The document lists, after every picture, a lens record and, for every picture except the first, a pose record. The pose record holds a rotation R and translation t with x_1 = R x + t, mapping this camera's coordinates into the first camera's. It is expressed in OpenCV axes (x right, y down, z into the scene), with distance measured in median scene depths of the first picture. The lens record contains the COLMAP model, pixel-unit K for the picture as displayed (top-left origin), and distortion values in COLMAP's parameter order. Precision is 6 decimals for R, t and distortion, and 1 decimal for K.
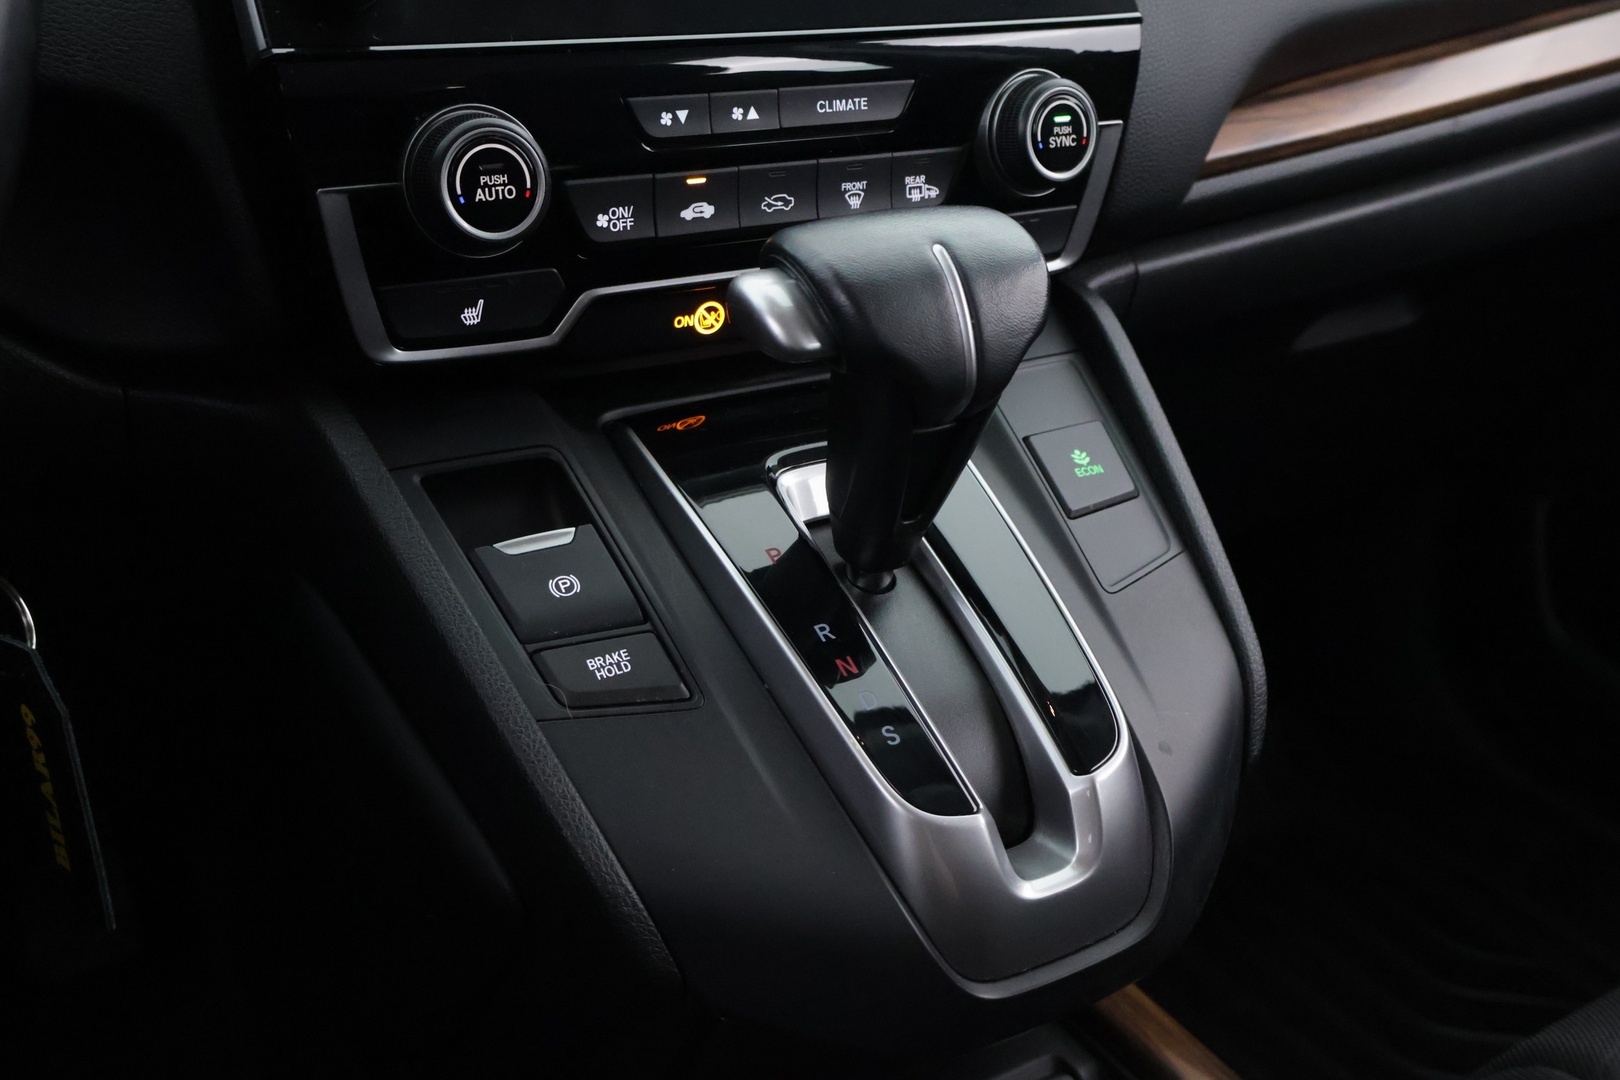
lens RADIAL K [[1591.4, 0, 812.8], [0, 1591.4, 554.8], [0, 0, 1]] dist [0.004908, 0.000000]
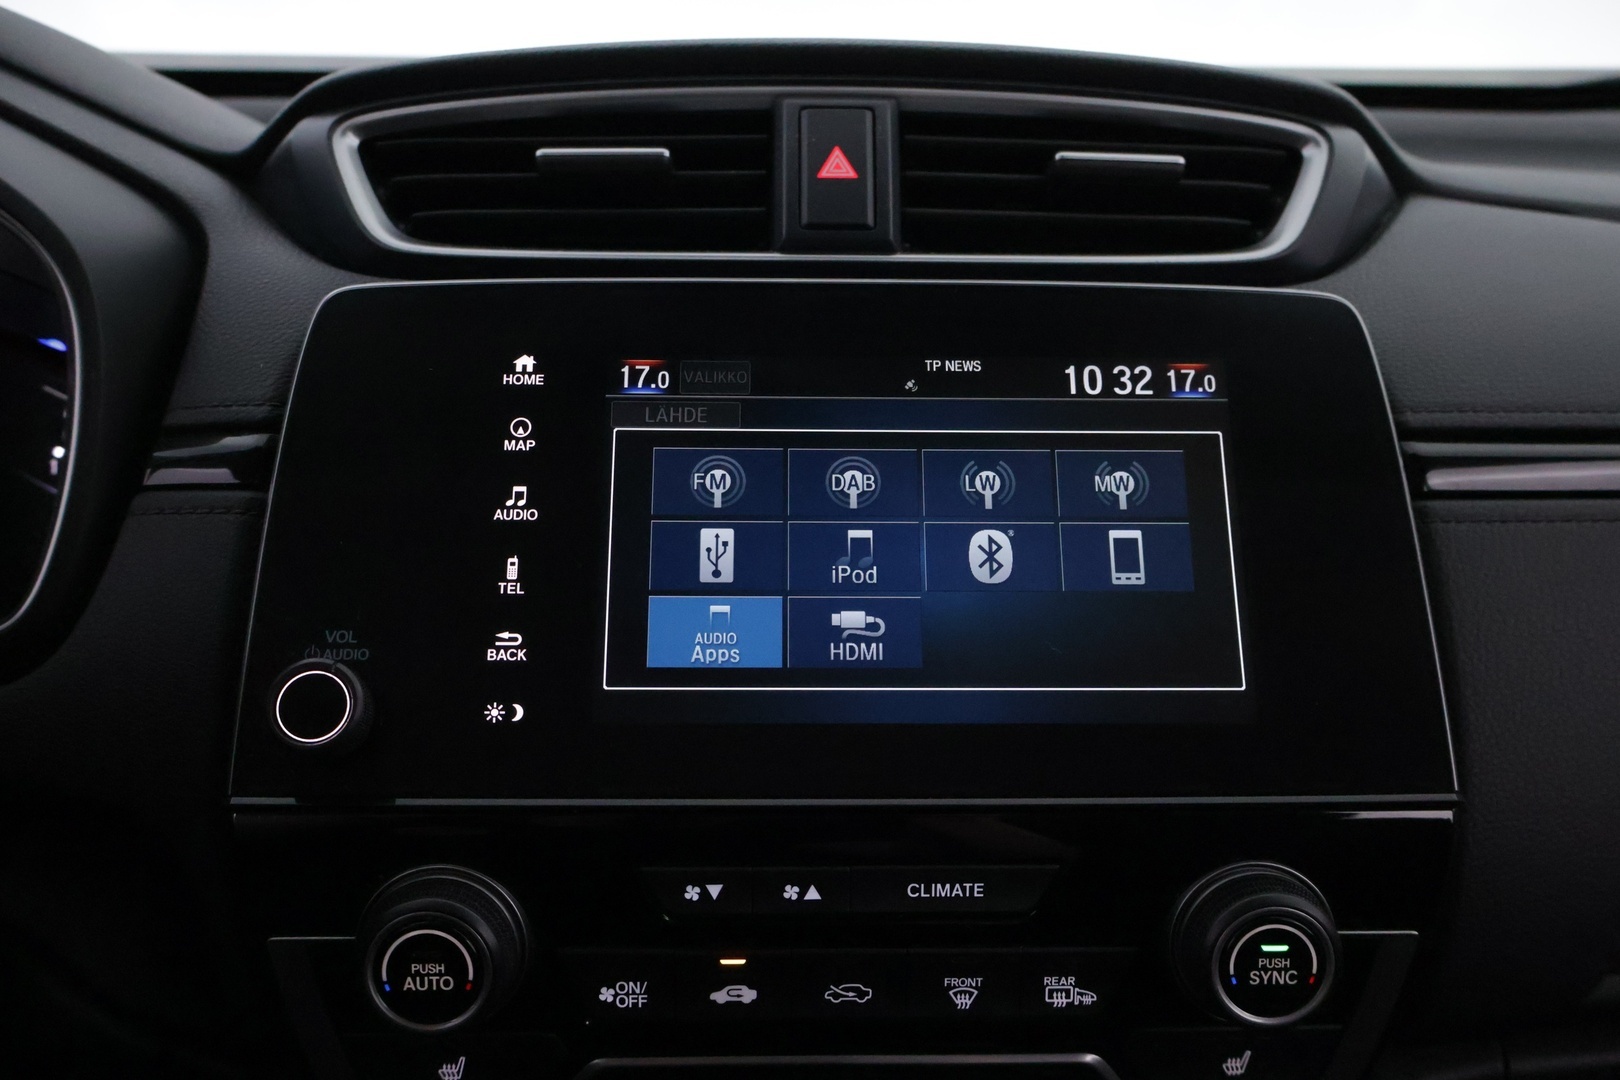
lens RADIAL K [[1473.2, 0, 814.6], [0, 1473.2, 549.0], [0, 0, 1]] dist [0.013968, 0.000000]
pose [[0.863521, 0.128155, -0.487757, 0.306308], [-0.197361, 0.975910, -0.092993, -0.380399], [0.464090, 0.176566, 0.868012, 0.324959]]
